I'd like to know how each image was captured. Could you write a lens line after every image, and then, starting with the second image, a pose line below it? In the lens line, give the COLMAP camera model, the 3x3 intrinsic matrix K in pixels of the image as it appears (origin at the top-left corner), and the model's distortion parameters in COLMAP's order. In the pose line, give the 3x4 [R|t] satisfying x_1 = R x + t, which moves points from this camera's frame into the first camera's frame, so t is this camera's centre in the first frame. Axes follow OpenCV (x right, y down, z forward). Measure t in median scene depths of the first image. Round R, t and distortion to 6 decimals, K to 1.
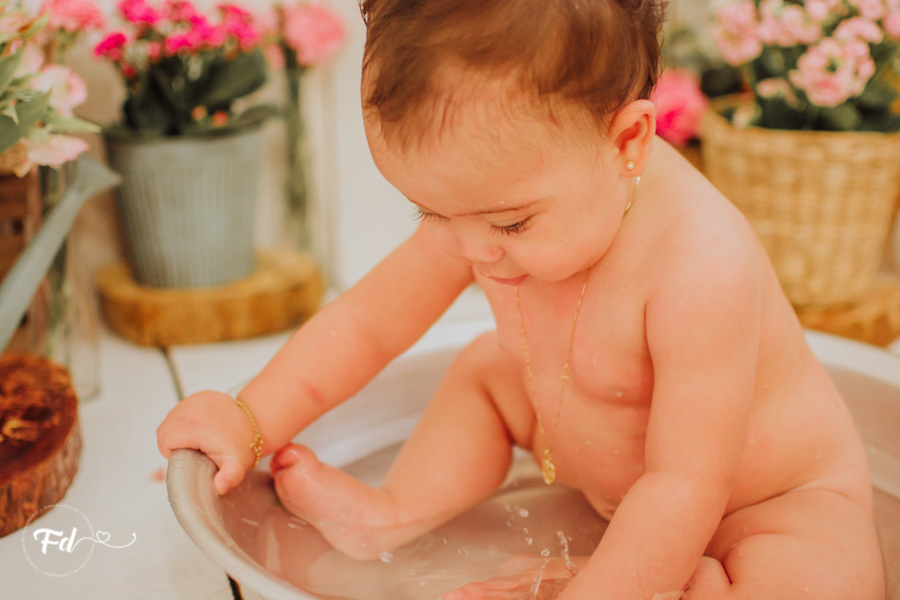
lens RADIAL K [[1387.8, 0, 450.0], [0, 1387.8, 299.1], [0, 0, 1]] dist [-0.173165, 0.000000]
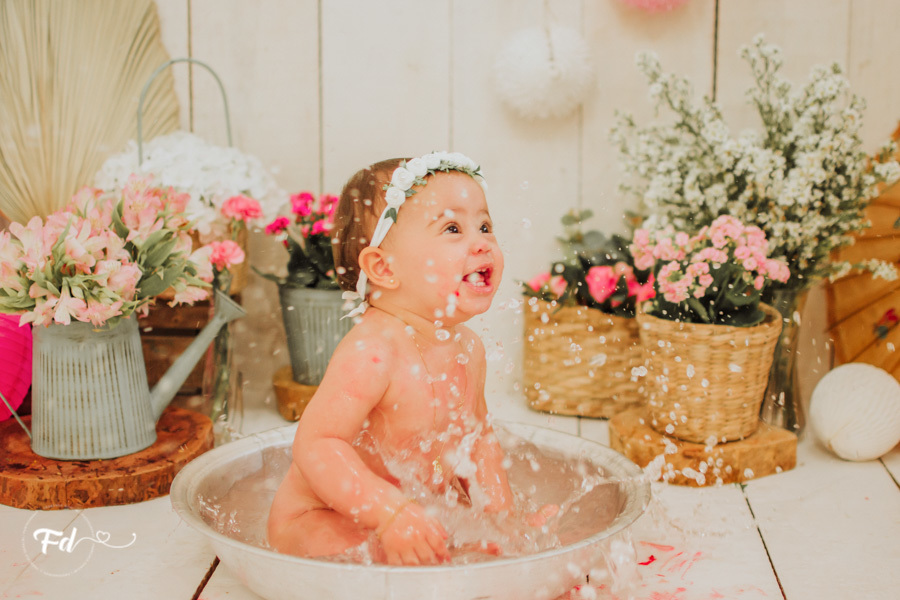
lens RADIAL K [[1457.5, 0, 482.2], [0, 1457.5, 302.2], [0, 0, 1]] dist [-0.173117, 0.000000]
pose [[0.949164, 0.085972, -0.302815, 0.512611], [-0.111989, 0.991269, -0.069595, -0.007189], [0.294188, 0.099969, 0.950505, -0.547308]]
